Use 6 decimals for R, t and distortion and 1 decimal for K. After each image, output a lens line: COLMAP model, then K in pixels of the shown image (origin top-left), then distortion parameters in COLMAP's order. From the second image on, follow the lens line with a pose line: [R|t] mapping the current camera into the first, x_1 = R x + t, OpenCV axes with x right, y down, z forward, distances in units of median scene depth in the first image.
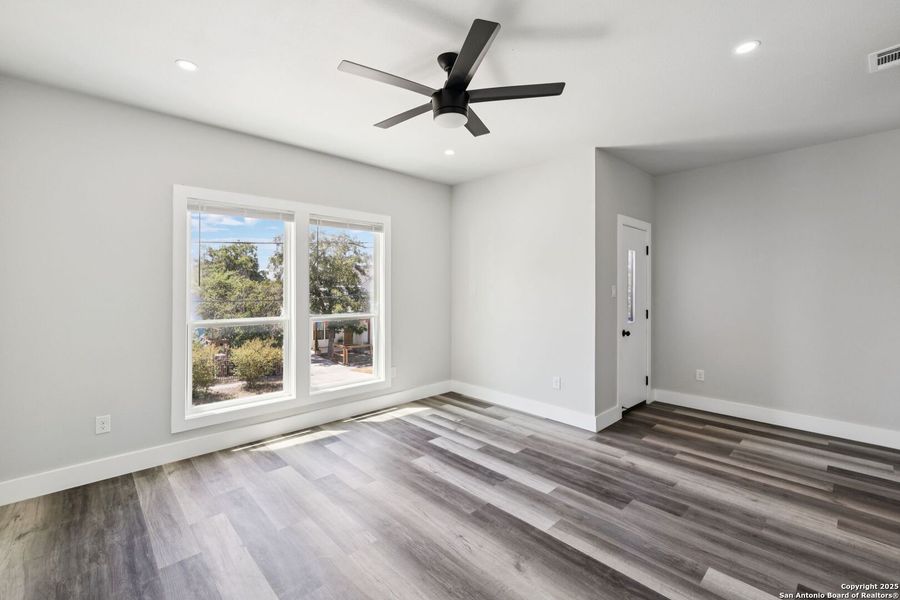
lens RADIAL K [[387.2, 0, 445.3], [0, 387.2, 288.1], [0, 0, 1]] dist [0.000401, 0.000322]
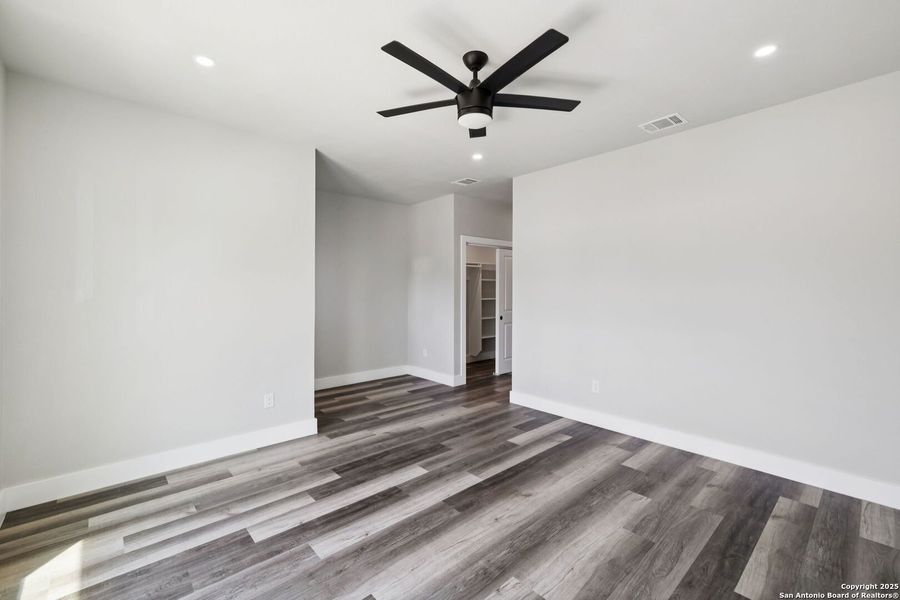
lens RADIAL K [[387.2, 0, 445.3], [0, 387.2, 288.1], [0, 0, 1]] dist [0.000401, 0.000322]
pose [[0.019521, 0.003352, 0.999804, -0.742366], [-0.000364, 0.999994, -0.003345, 0.001374], [-0.999809, -0.000298, 0.019522, 0.799713]]
